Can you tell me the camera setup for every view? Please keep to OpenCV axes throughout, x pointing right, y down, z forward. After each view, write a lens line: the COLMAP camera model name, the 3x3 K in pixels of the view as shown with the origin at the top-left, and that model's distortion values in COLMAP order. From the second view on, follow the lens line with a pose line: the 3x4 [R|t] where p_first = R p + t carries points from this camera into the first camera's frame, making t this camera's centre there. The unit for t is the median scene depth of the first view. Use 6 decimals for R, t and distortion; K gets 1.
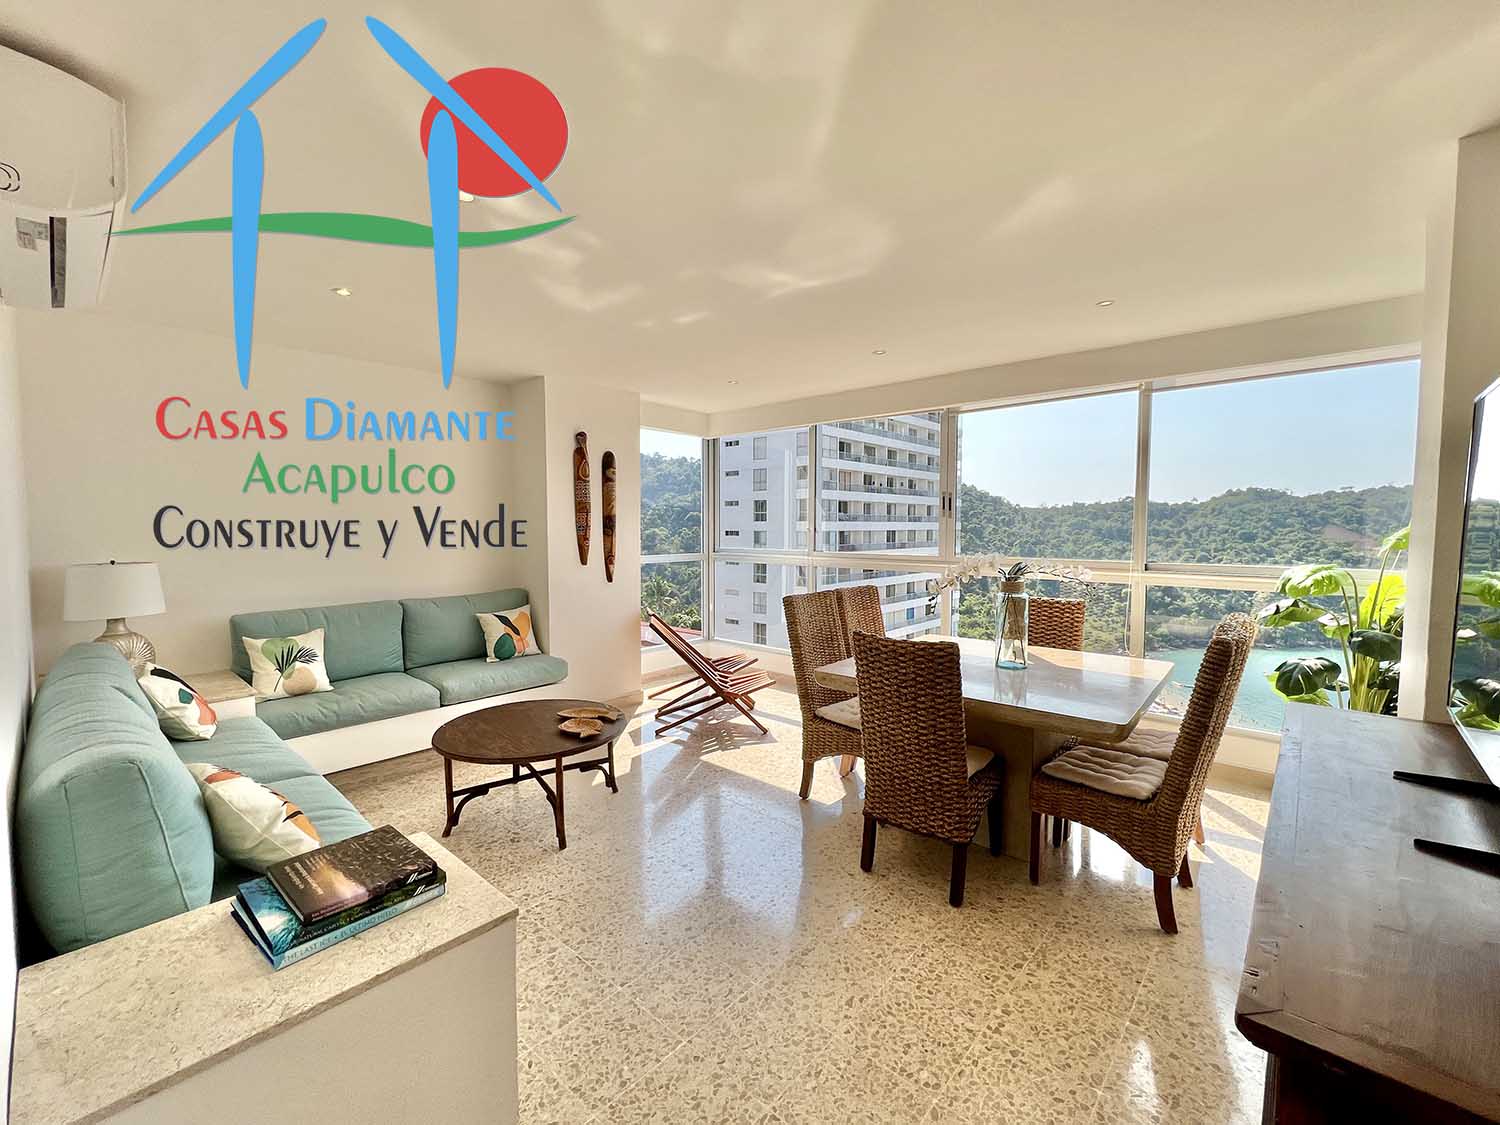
lens RADIAL K [[624.3, 0, 746.4], [0, 624.3, 561.4], [0, 0, 1]] dist [-0.000544, -0.000147]
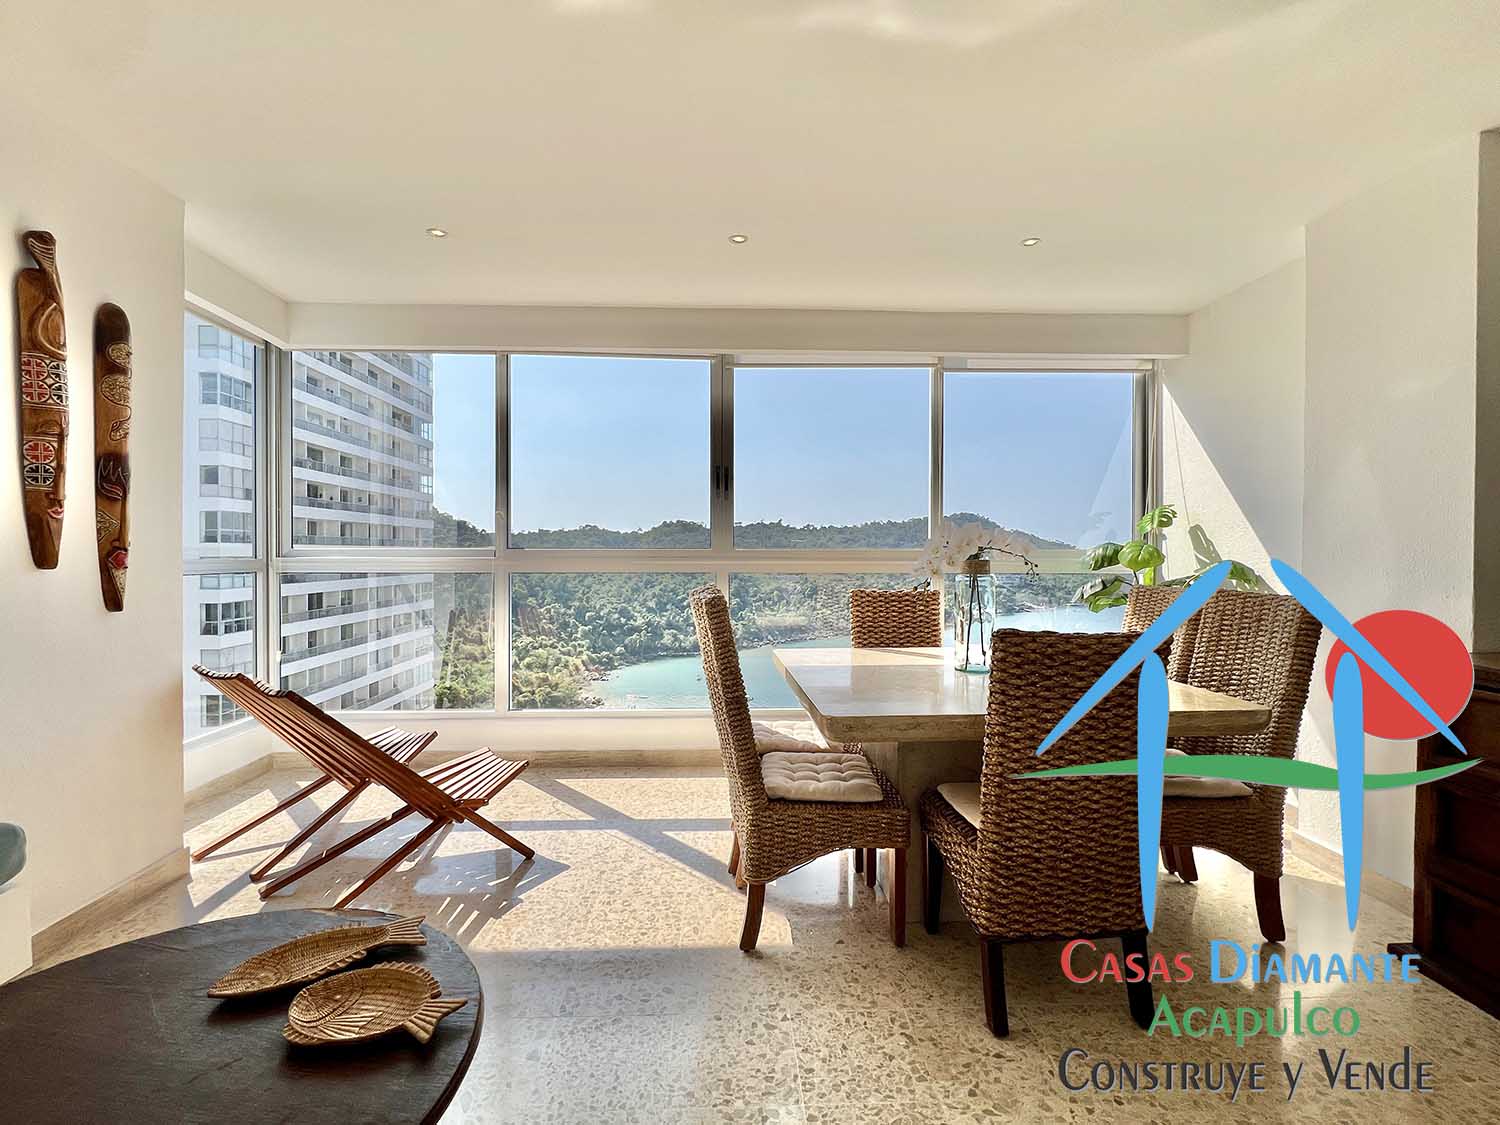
lens RADIAL K [[683.5, 0, 743.2], [0, 683.5, 562.2], [0, 0, 1]] dist [-0.001466, -0.000567]
pose [[0.718854, -0.008956, 0.695104, -0.236292], [0.038472, 0.998897, -0.026917, 0.029712], [-0.694096, 0.046092, 0.718405, 0.374912]]
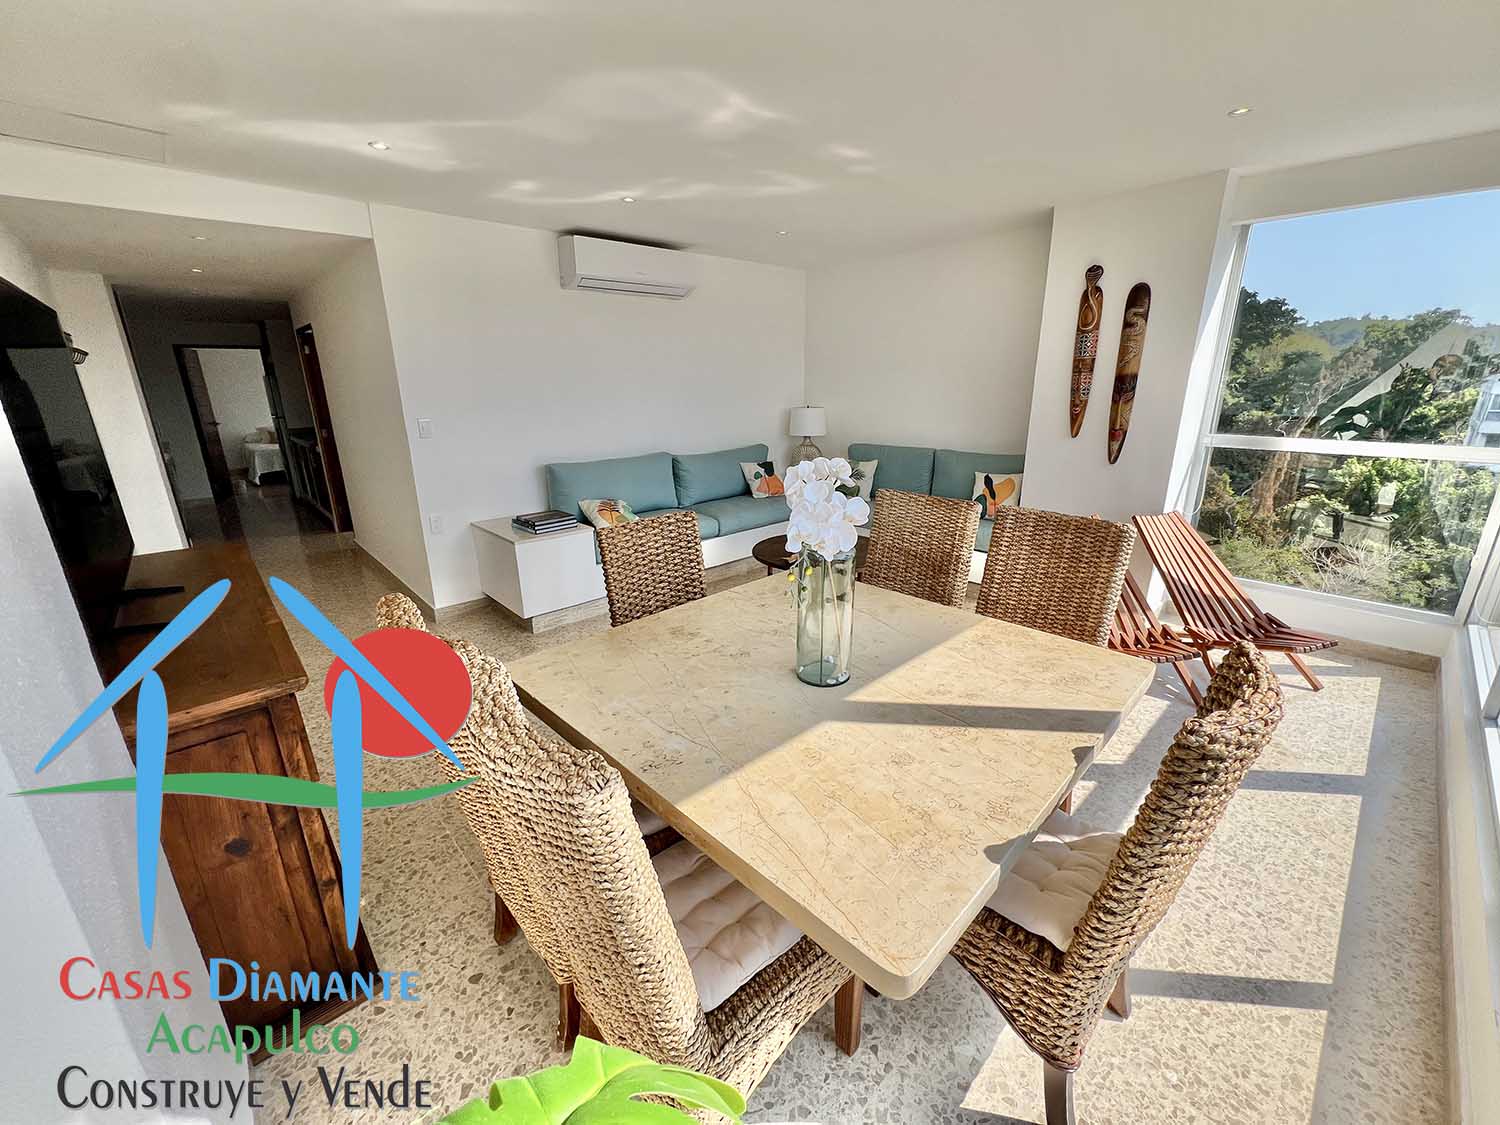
lens RADIAL K [[597.5, 0, 747.6], [0, 597.5, 560.4], [0, 0, 1]] dist [-0.000582, 0.000058]
pose [[-0.096128, 0.291390, -0.951762, 0.576089], [-0.045648, 0.953894, 0.296653, -0.053249], [0.994322, 0.071962, -0.078395, 0.623433]]
